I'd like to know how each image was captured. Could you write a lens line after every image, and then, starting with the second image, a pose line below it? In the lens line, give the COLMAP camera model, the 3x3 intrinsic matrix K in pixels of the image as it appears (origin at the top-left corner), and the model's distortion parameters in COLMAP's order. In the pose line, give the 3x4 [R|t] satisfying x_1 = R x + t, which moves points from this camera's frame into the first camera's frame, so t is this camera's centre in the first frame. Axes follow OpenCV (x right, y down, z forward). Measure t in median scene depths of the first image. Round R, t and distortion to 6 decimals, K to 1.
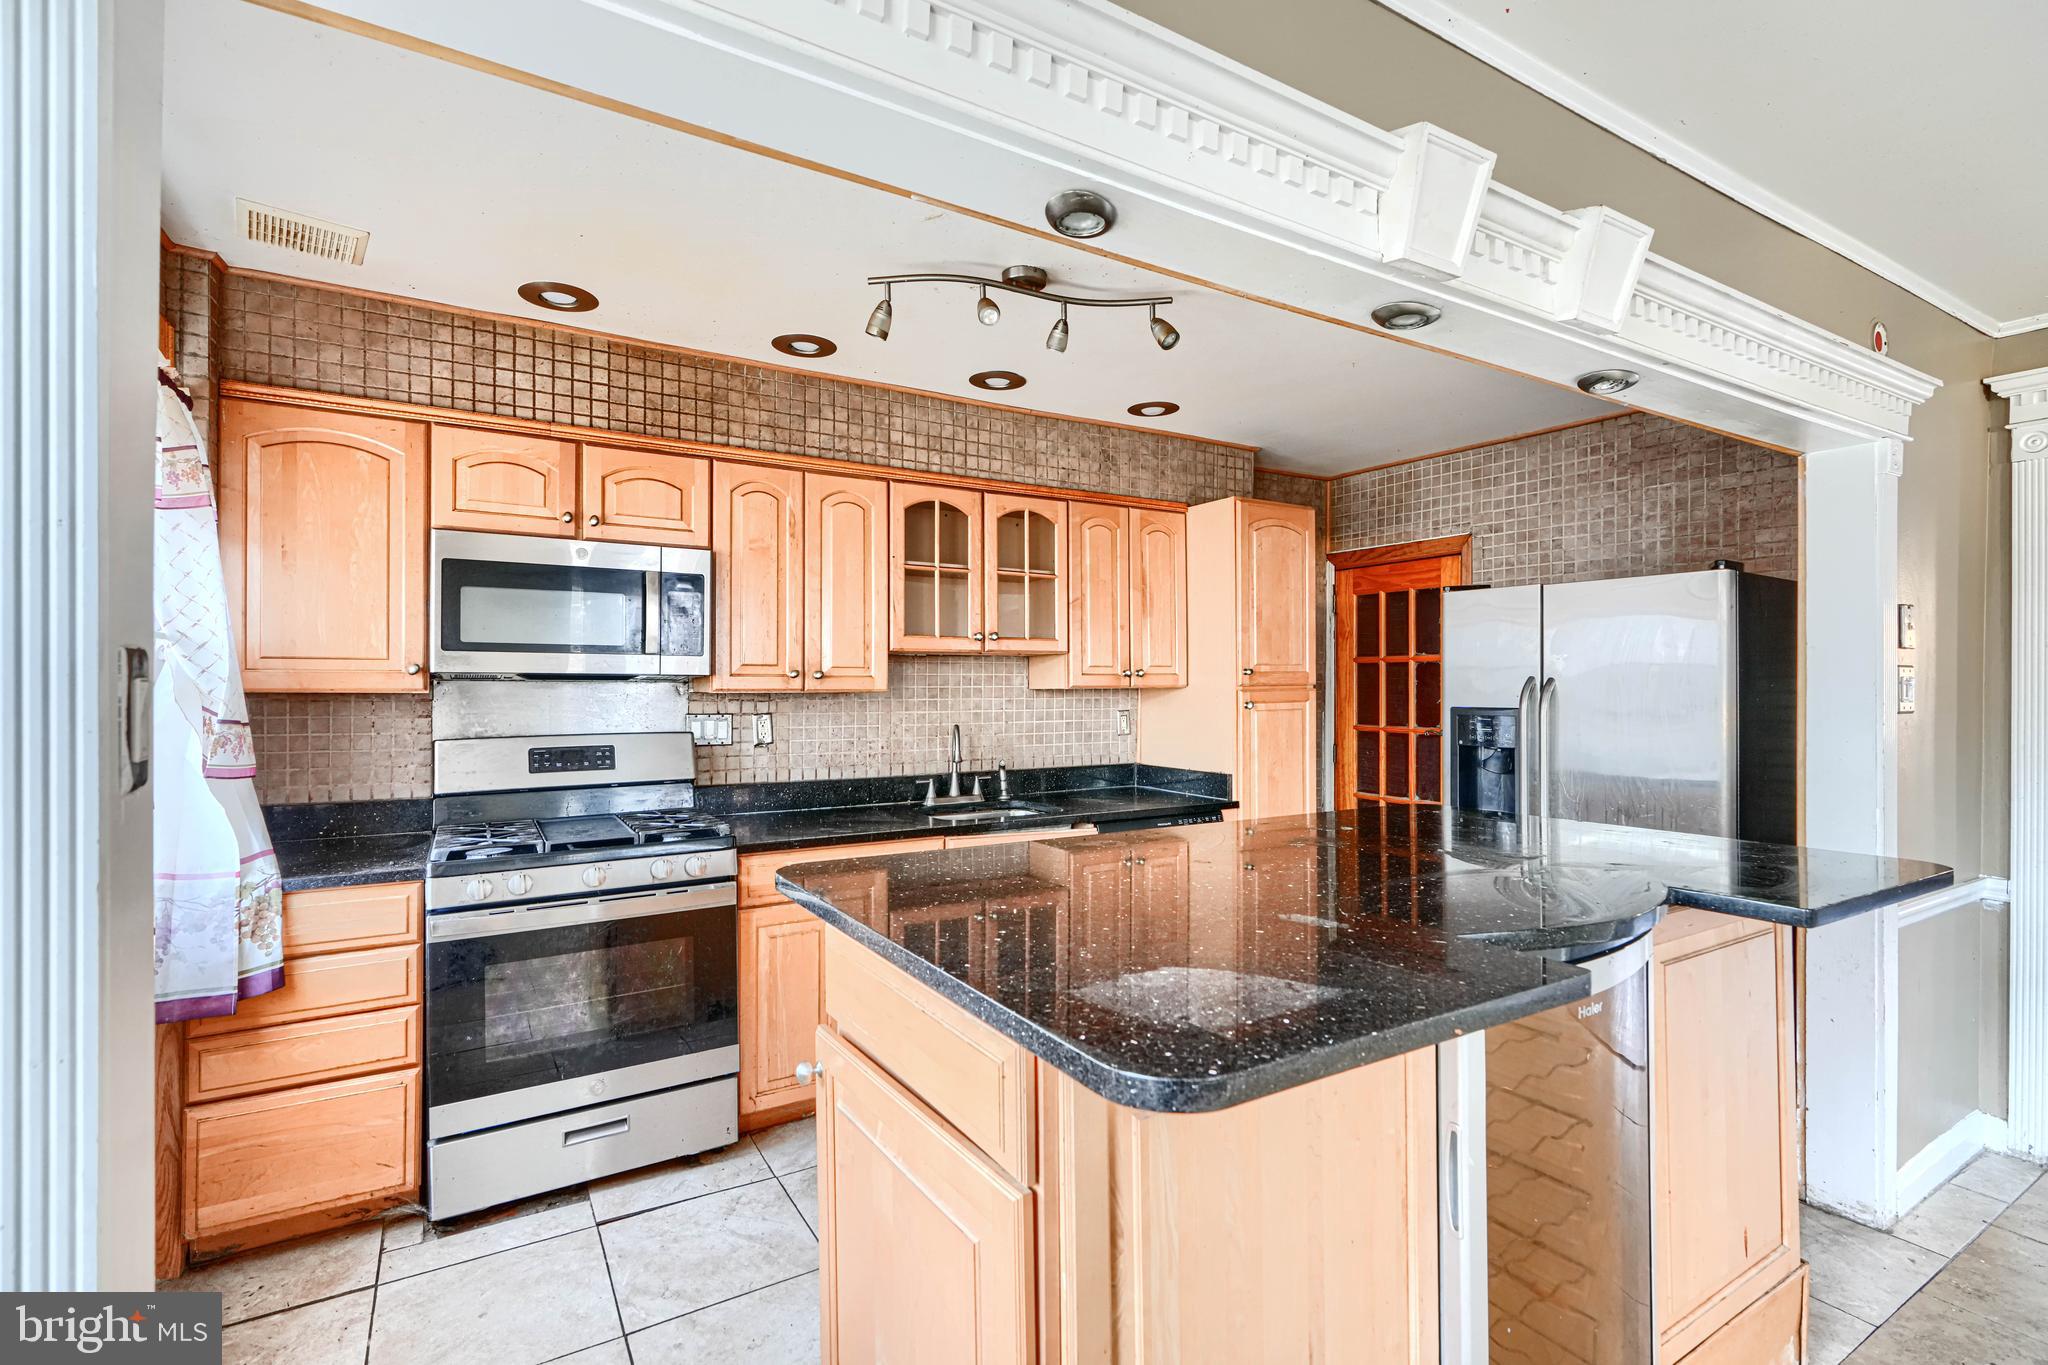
lens RADIAL K [[927.5, 0, 1014.7], [0, 927.5, 672.1], [0, 0, 1]] dist [-0.003470, -0.000333]
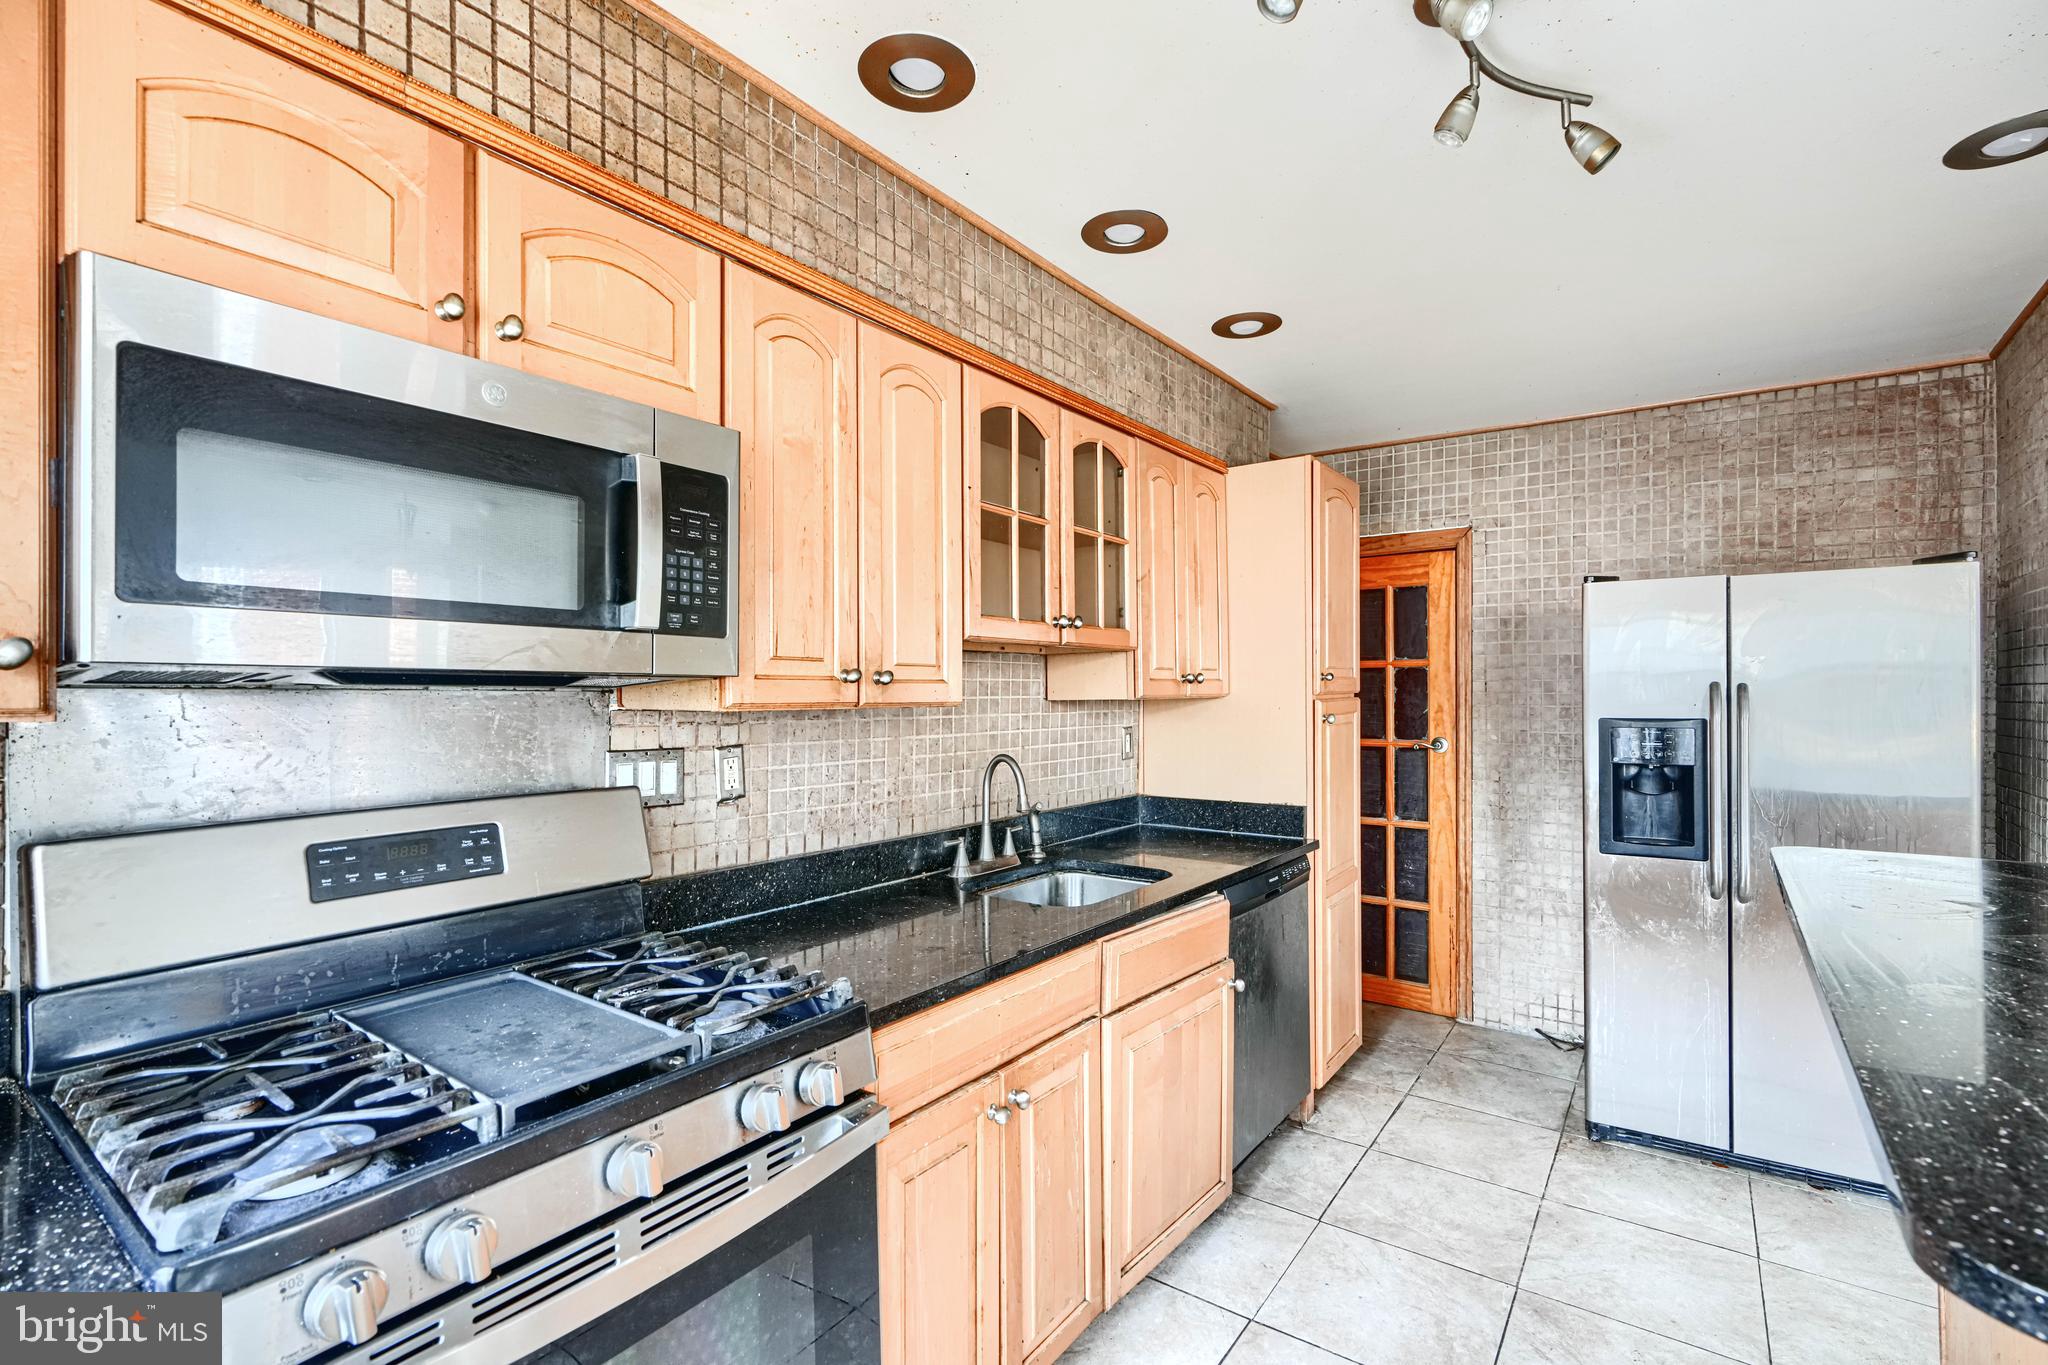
lens RADIAL K [[923.4, 0, 1019.1], [0, 923.4, 687.9], [0, 0, 1]] dist [-0.002252, -0.000205]
pose [[0.921052, -0.001131, 0.389438, -0.326550], [-0.001170, 0.999983, 0.005672, 0.005359], [-0.389437, -0.005679, 0.921035, 0.403627]]
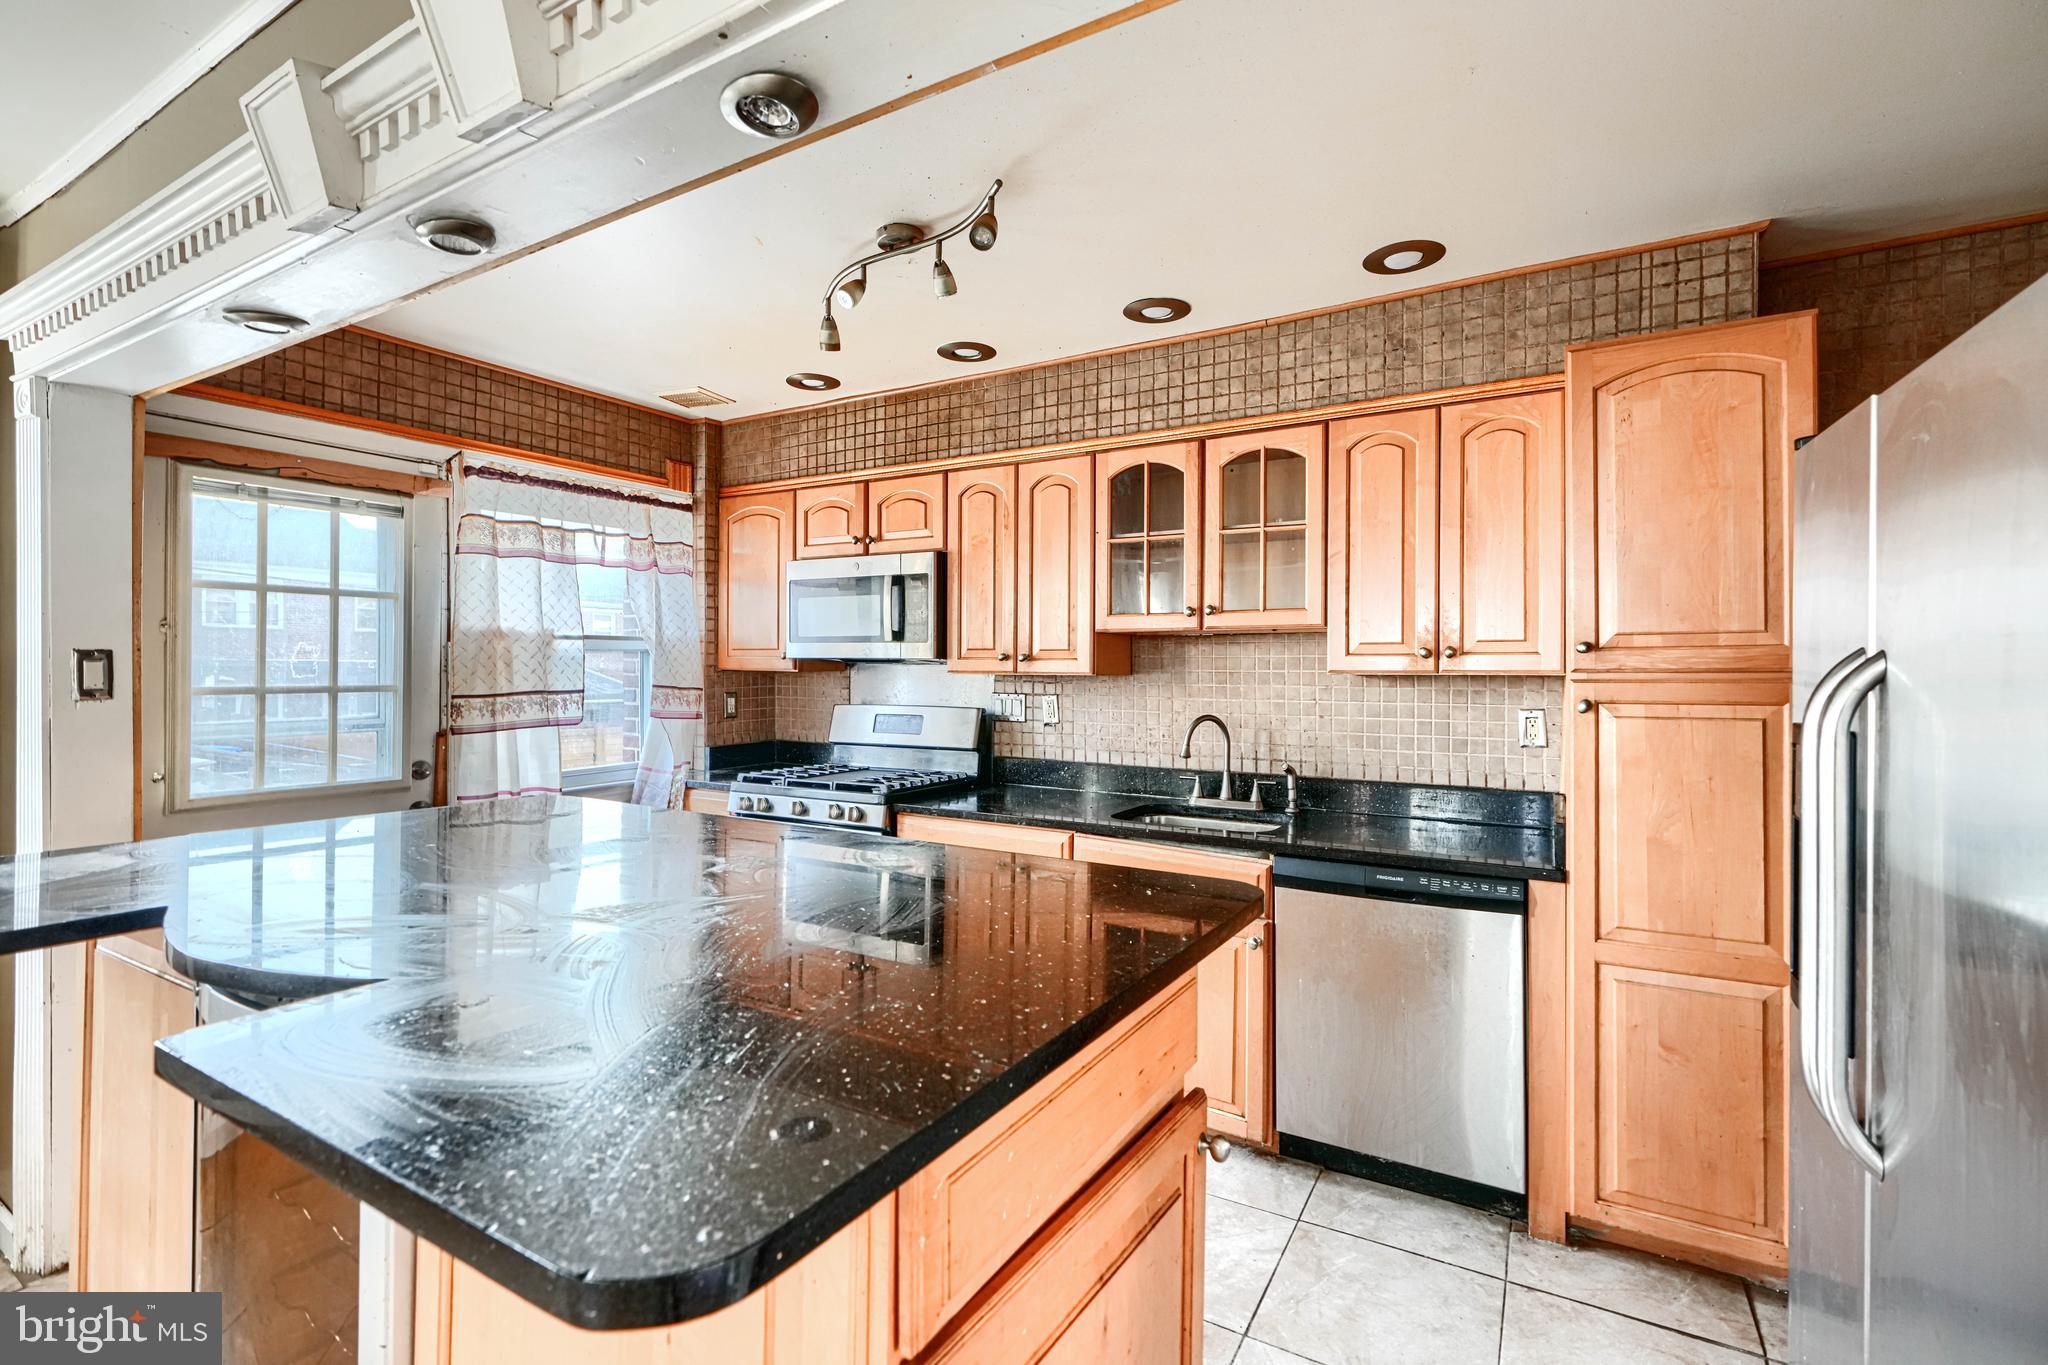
lens RADIAL K [[927.5, 0, 1014.7], [0, 927.5, 672.1], [0, 0, 1]] dist [-0.003470, -0.000333]
pose [[0.473057, 0.005461, -0.881015, 0.640212], [0.003893, 0.999958, 0.008289, 0.009682], [0.881023, -0.007351, 0.473016, 0.457178]]
